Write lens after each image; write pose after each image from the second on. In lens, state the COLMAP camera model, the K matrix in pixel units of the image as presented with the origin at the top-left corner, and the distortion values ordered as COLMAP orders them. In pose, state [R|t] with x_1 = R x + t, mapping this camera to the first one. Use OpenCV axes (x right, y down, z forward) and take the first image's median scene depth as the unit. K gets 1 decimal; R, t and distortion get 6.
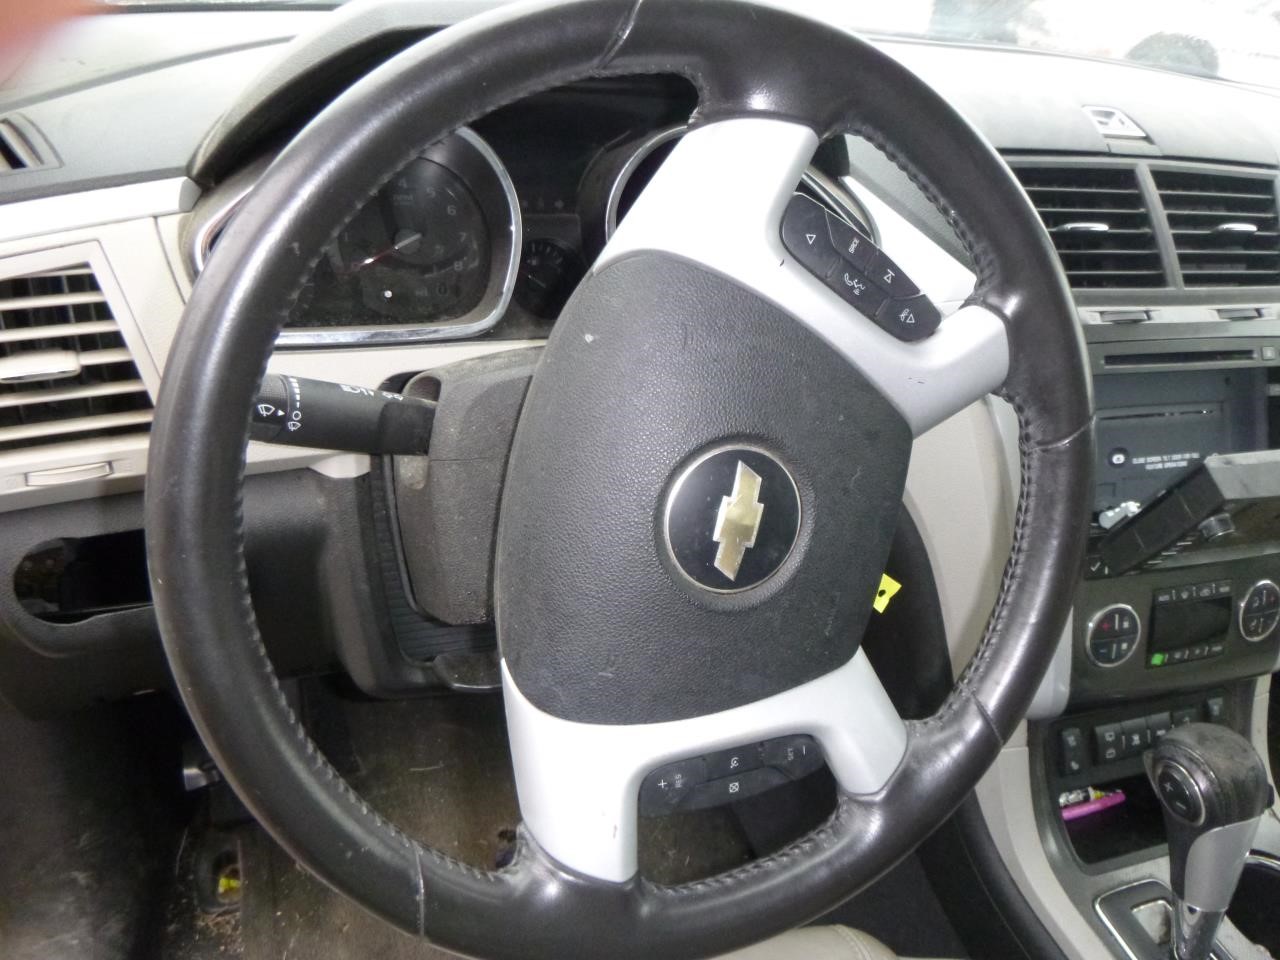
lens RADIAL K [[1015.6, 0, 640.8], [0, 1015.6, 429.5], [0, 0, 1]] dist [-0.008328, -0.005671]
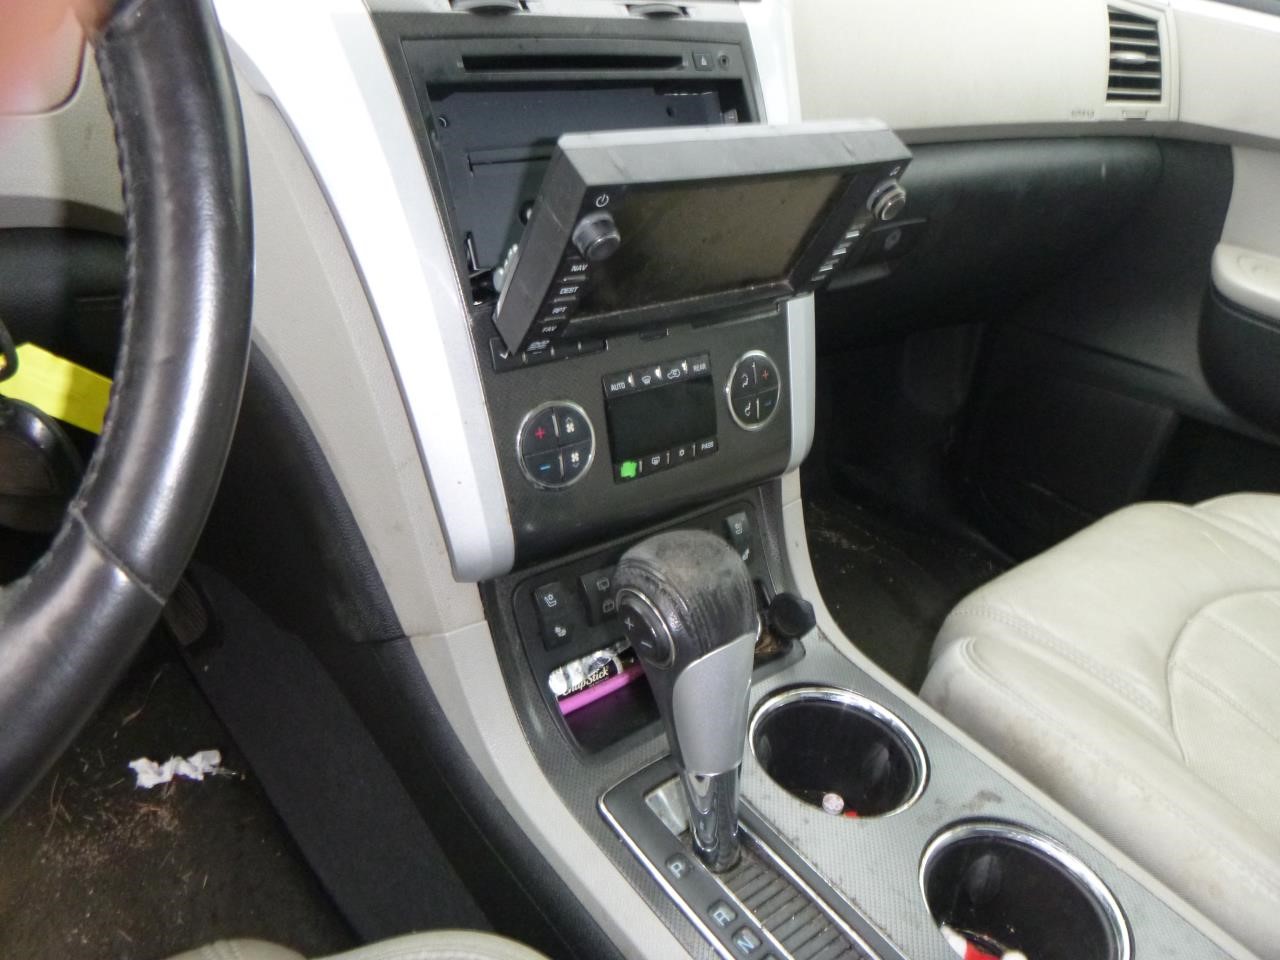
lens RADIAL K [[1015.6, 0, 640.8], [0, 1015.6, 429.5], [0, 0, 1]] dist [-0.008328, -0.005671]
pose [[0.943238, -0.174941, 0.282307, 0.309931], [0.166771, 0.984575, 0.052911, 0.159299], [-0.287209, -0.002827, 0.957864, 0.265710]]
